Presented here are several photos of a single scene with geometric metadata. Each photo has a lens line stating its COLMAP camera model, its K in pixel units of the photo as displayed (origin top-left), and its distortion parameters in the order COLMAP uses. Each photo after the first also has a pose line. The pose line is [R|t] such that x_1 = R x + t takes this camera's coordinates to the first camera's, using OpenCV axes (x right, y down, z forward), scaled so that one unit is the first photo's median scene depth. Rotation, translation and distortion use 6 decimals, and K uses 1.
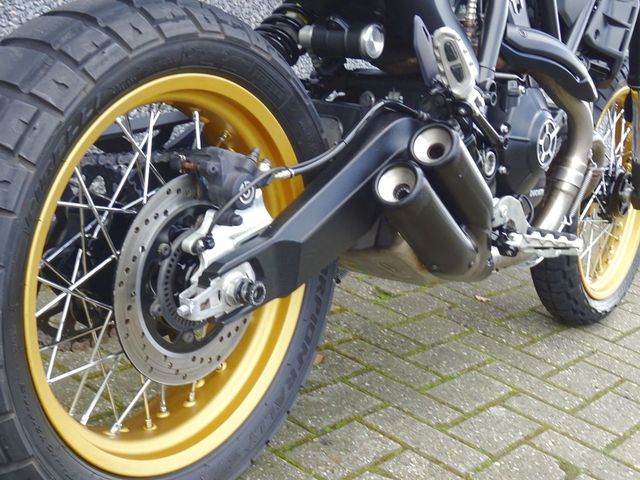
lens RADIAL K [[1013.3, 0, 320.0], [0, 1013.3, 240.0], [0, 0, 1]] dist [0.016256, -0.059426]
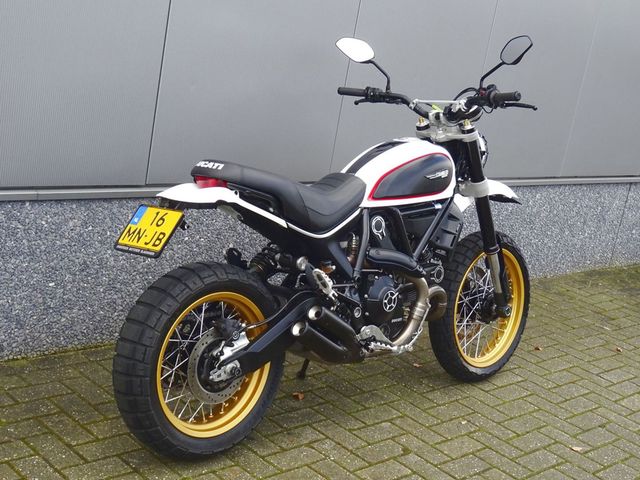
lens RADIAL K [[1013.3, 0, 320.0], [0, 1013.3, 240.0], [0, 0, 1]] dist [0.016256, -0.059426]
pose [[0.988070, -0.000900, -0.154003, 0.571069], [-0.005224, 0.999212, -0.039357, -0.194636], [0.153917, 0.039692, 0.987286, -1.681355]]
